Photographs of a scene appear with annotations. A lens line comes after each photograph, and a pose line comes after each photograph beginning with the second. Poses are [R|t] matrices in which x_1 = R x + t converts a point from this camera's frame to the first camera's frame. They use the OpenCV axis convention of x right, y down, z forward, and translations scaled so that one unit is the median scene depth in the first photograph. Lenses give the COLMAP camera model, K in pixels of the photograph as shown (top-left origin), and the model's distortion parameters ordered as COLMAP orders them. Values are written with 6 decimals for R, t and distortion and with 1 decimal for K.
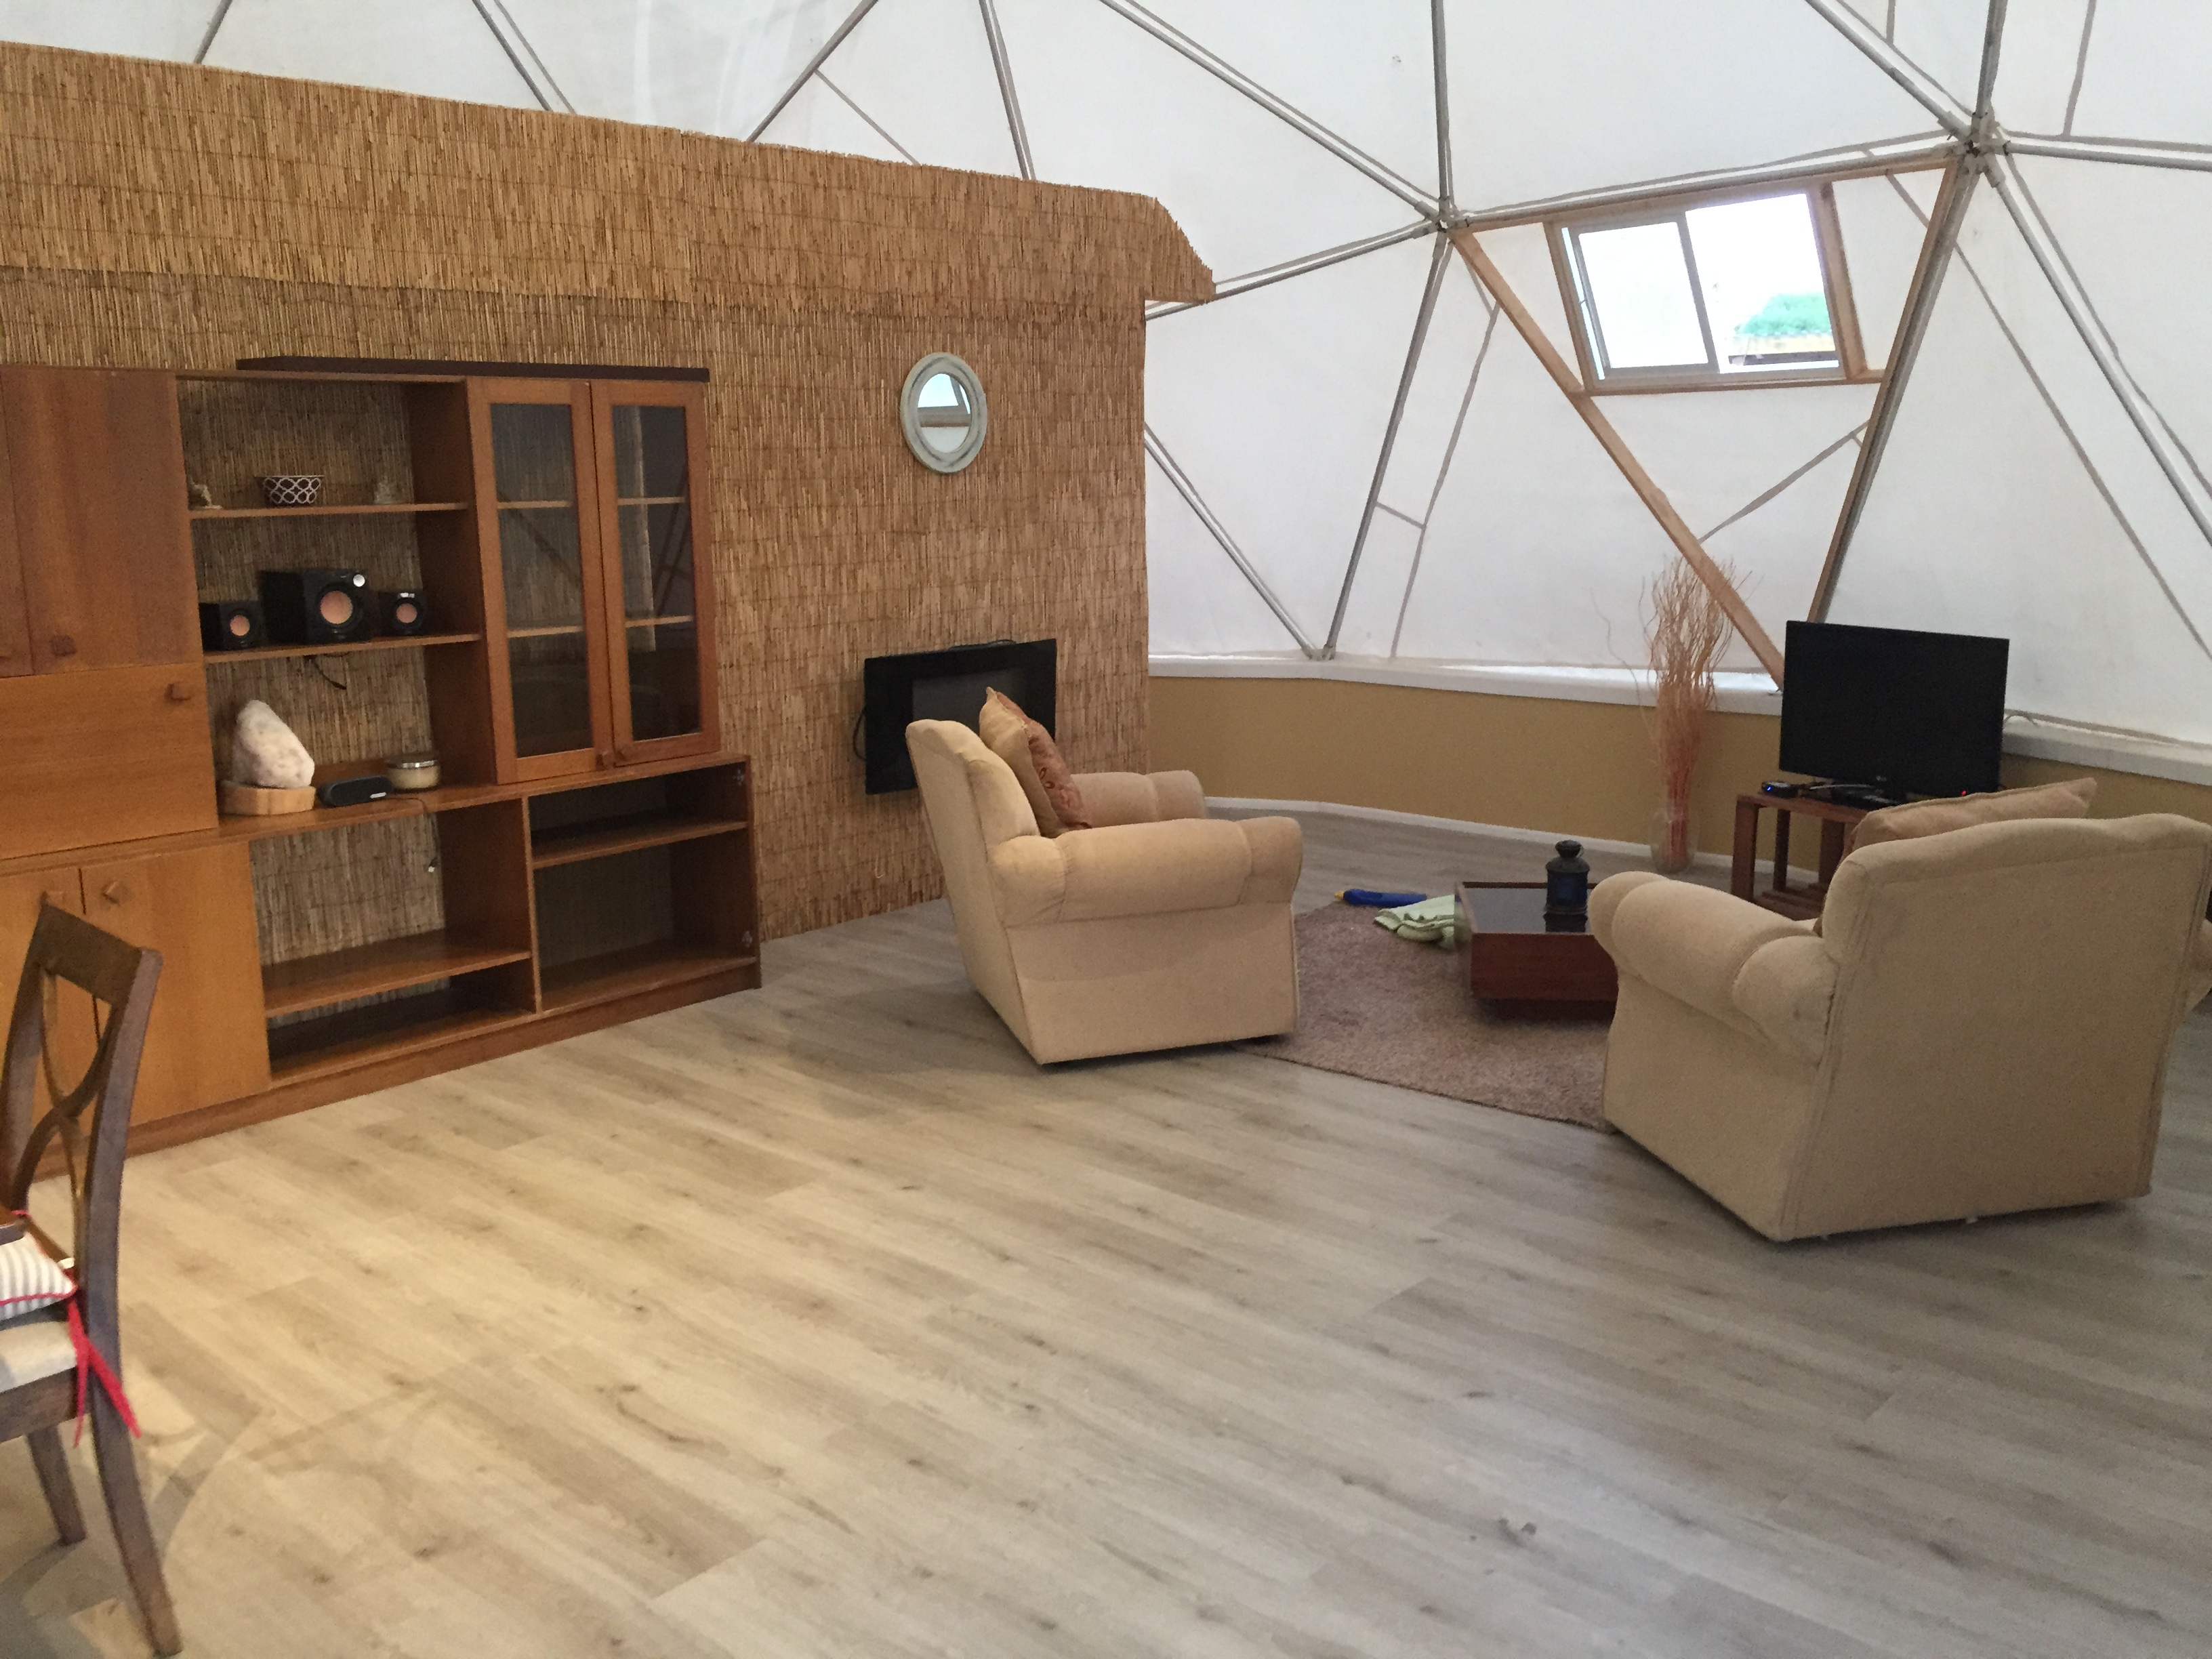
lens RADIAL K [[1878.0, 0, 1112.0], [0, 1878.0, 828.4], [0, 0, 1]] dist [0.082074, -0.128192]
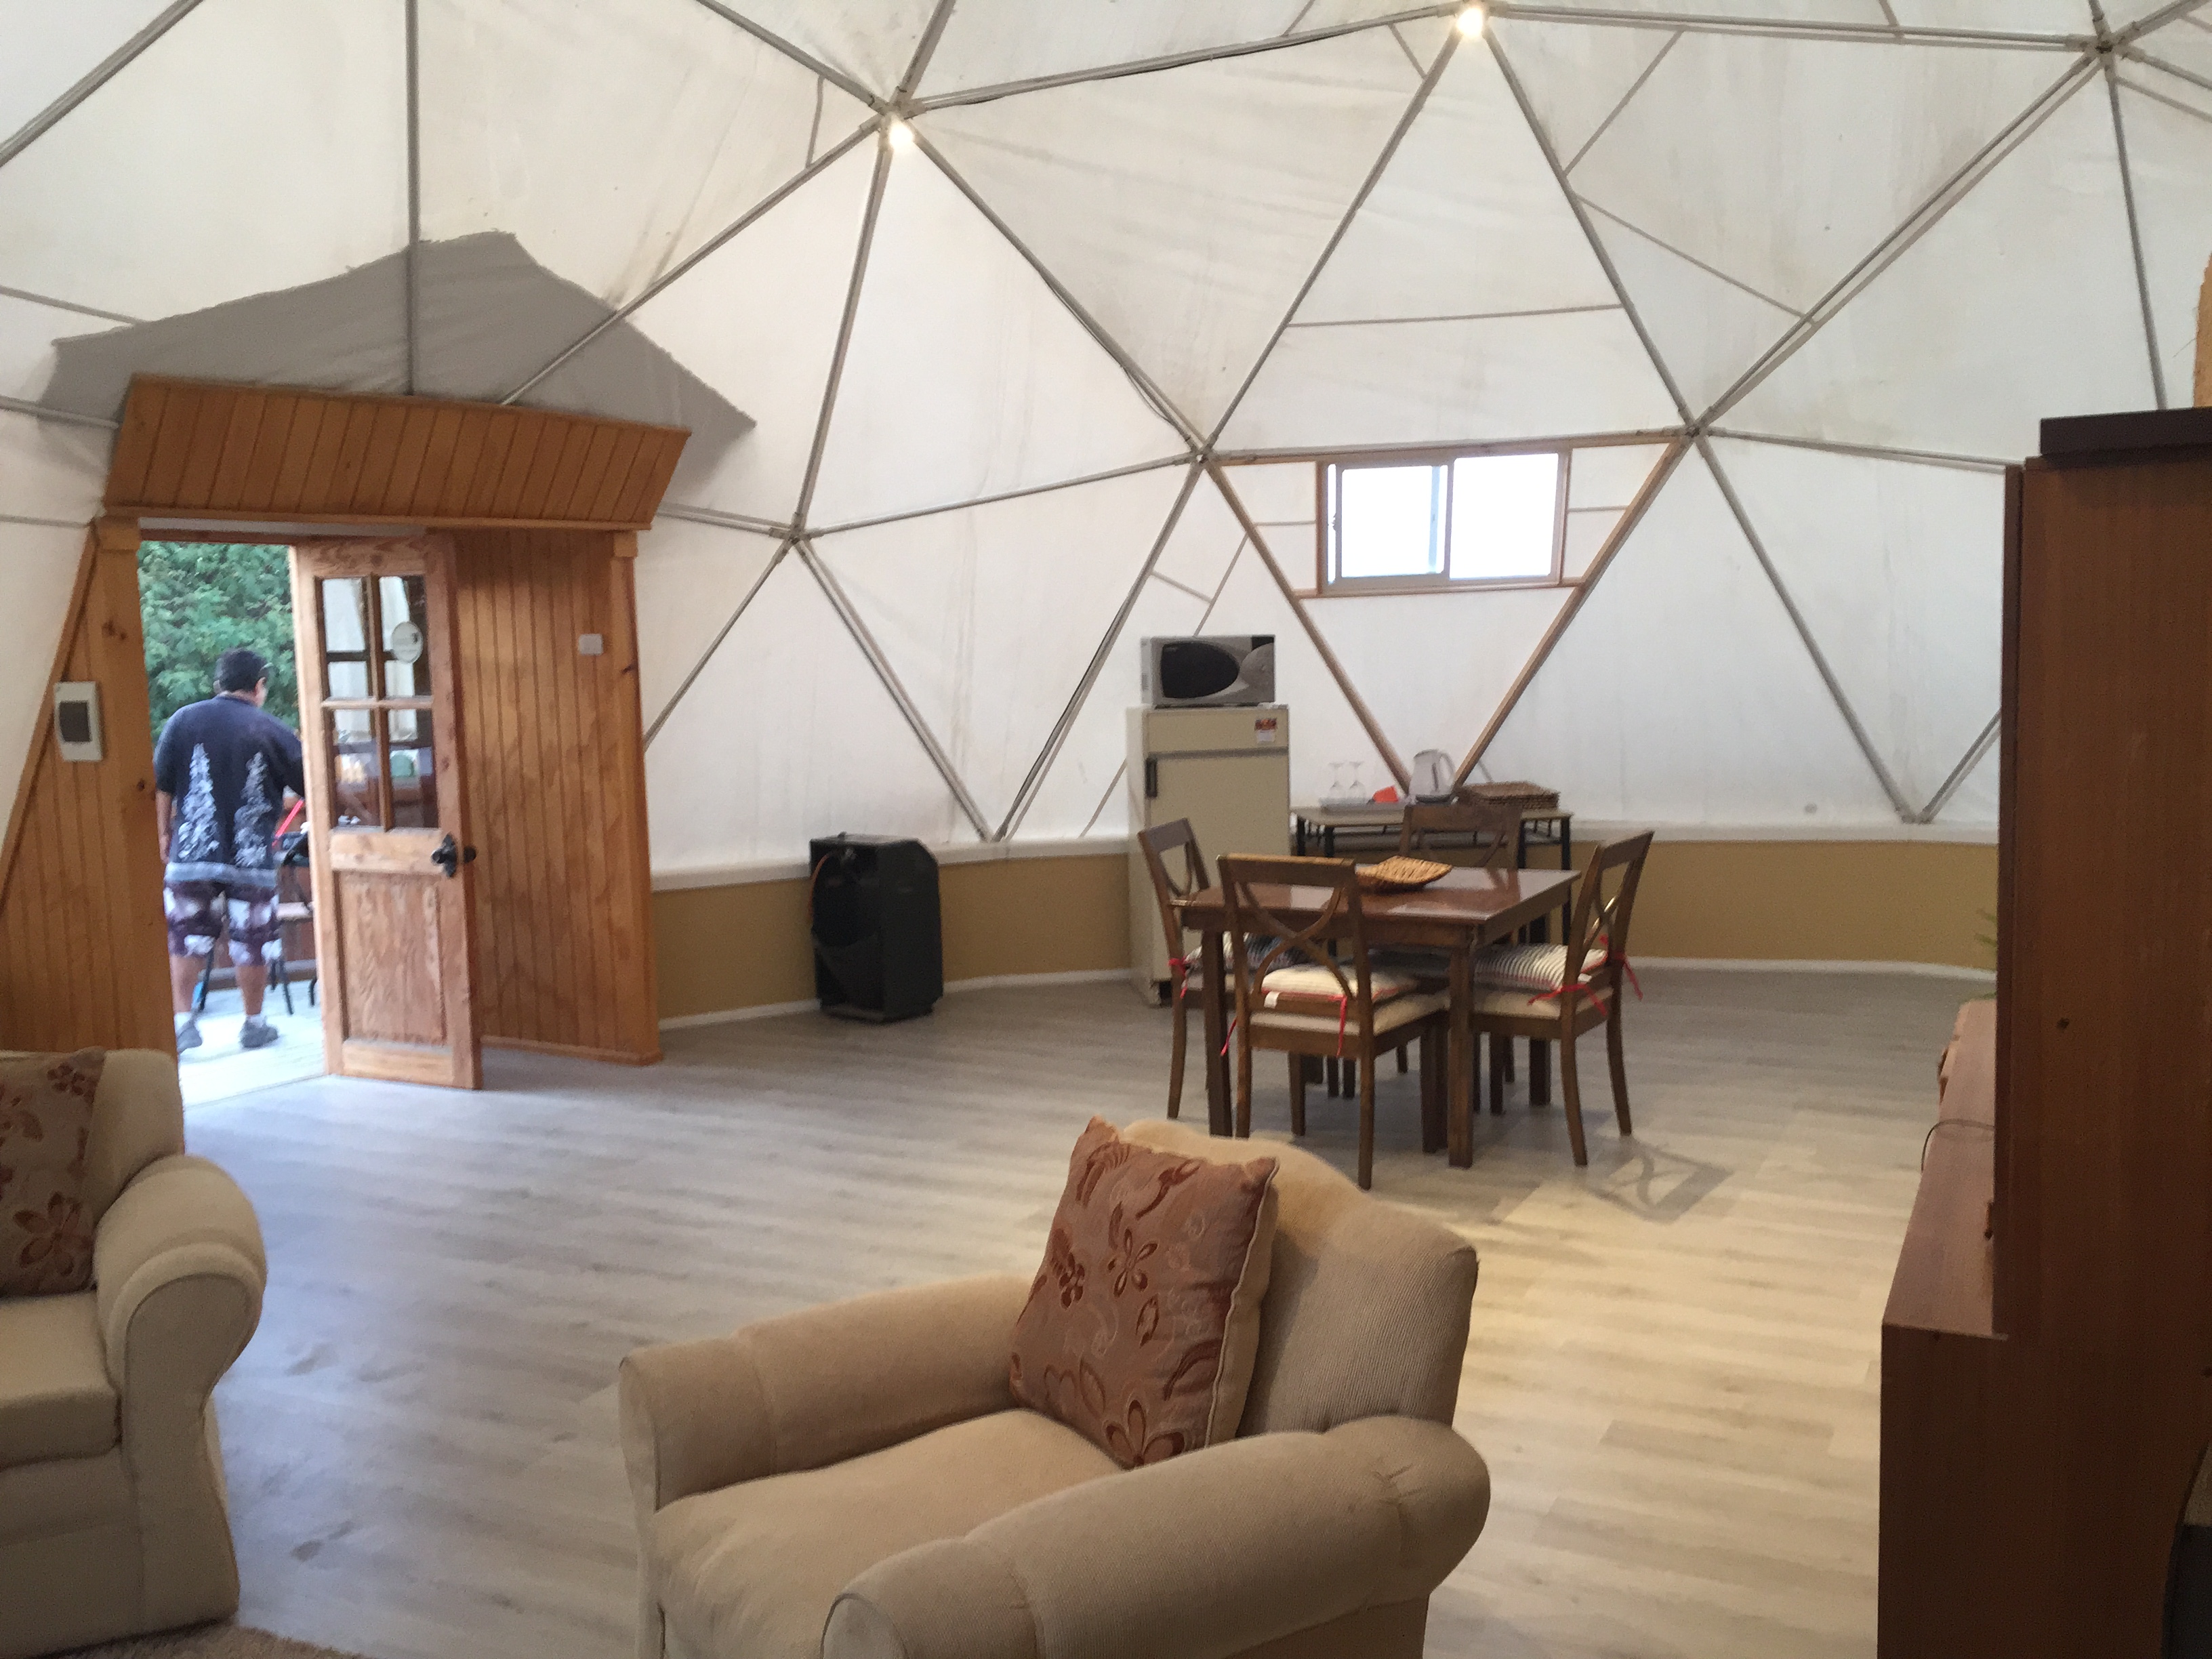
lens RADIAL K [[1878.0, 0, 1112.0], [0, 1878.0, 828.4], [0, 0, 1]] dist [0.082074, -0.128192]
pose [[-0.966698, 0.068840, -0.246486, 0.088406], [-0.006107, 0.956663, 0.291133, -0.316278], [0.255846, 0.282943, -0.924384, 1.542614]]
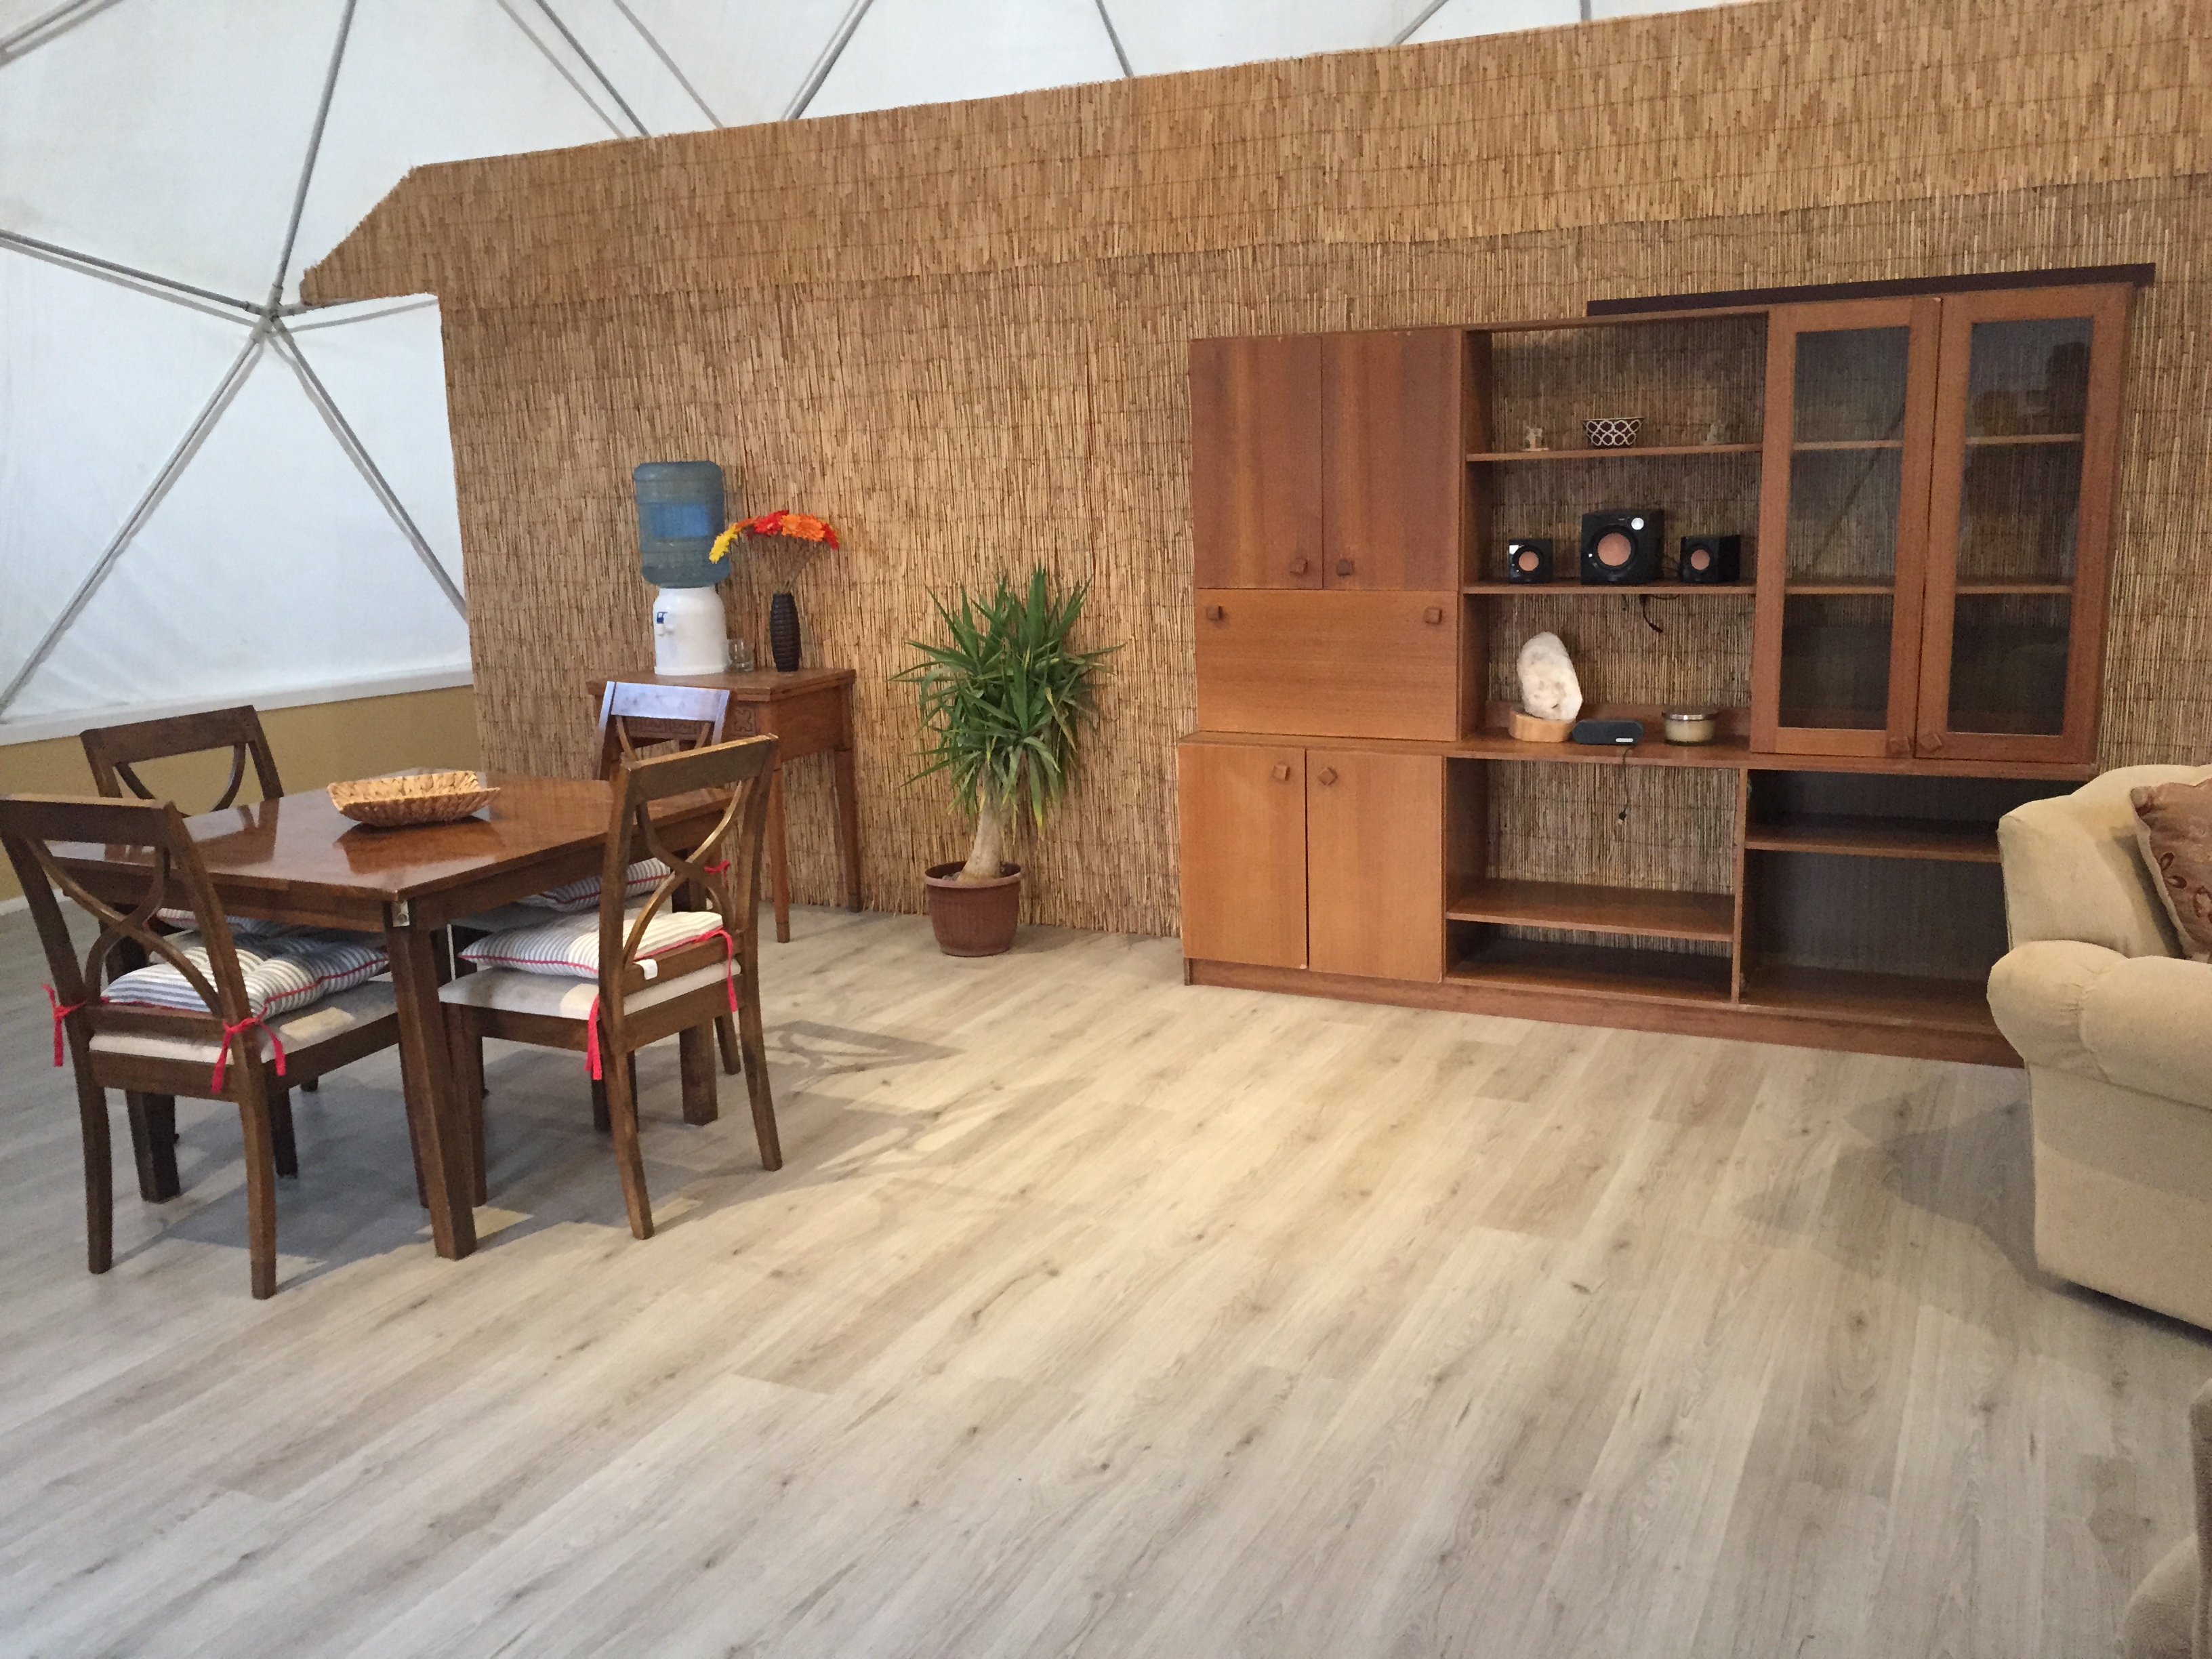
lens RADIAL K [[1878.0, 0, 1112.0], [0, 1878.0, 828.4], [0, 0, 1]] dist [0.082074, -0.128192]
pose [[0.280404, 0.196553, -0.939543, 0.494030], [-0.158887, 0.974812, 0.156512, -0.087633], [0.946641, 0.105395, 0.304571, 0.461973]]
